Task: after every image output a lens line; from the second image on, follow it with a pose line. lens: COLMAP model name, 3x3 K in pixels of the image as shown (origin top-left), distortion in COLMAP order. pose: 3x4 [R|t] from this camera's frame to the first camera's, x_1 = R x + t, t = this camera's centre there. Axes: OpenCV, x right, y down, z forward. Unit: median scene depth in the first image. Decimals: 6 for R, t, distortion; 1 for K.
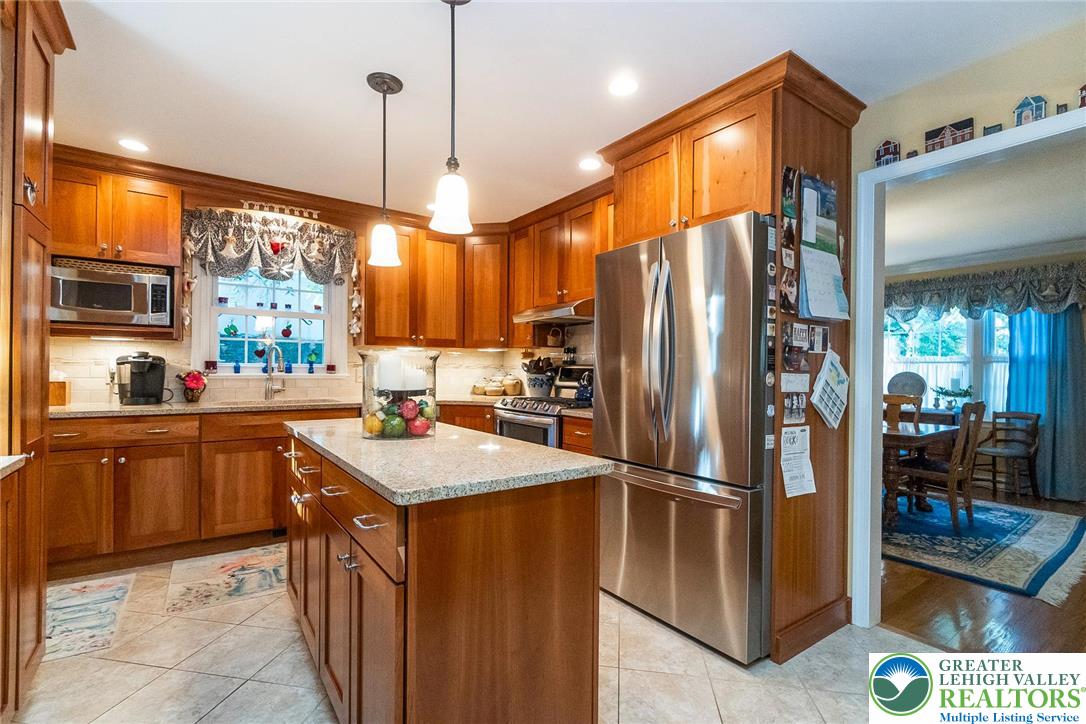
lens RADIAL K [[480.7, 0, 520.3], [0, 480.7, 366.4], [0, 0, 1]] dist [-0.004755, 0.000396]
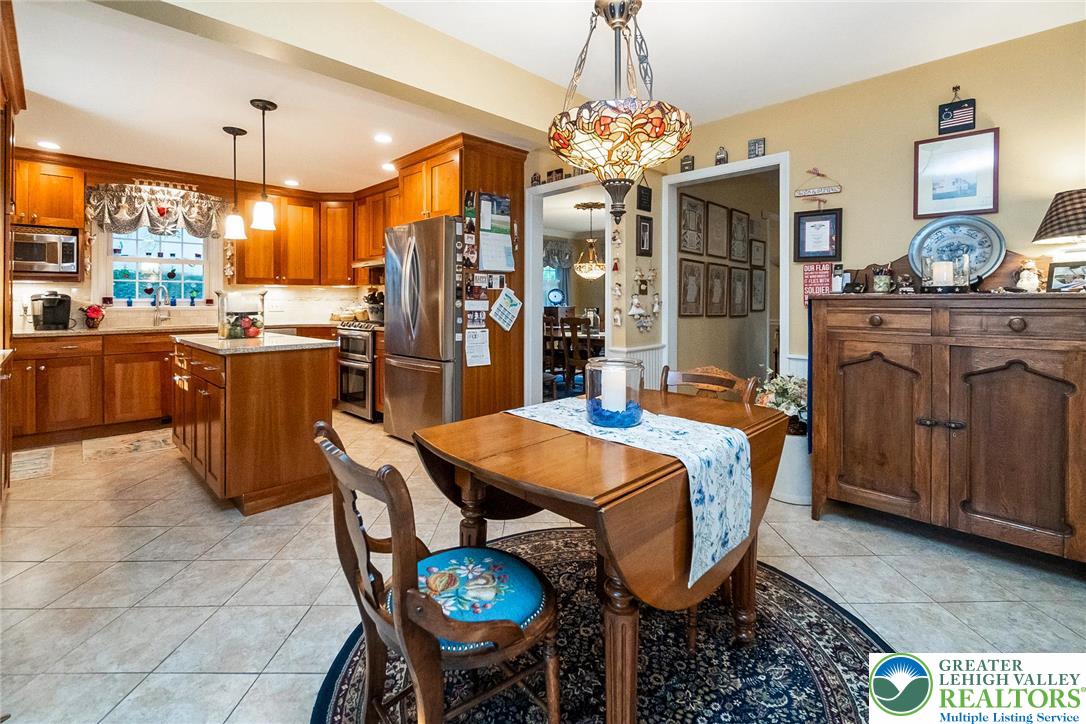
lens RADIAL K [[480.7, 0, 530.8], [0, 480.7, 297.7], [0, 0, 1]] dist [-0.004755, 0.000396]
pose [[0.982696, -0.010941, 0.184903, 0.298676], [0.011407, 0.999934, -0.001455, 0.006218], [-0.184875, 0.003539, 0.982756, -0.596334]]
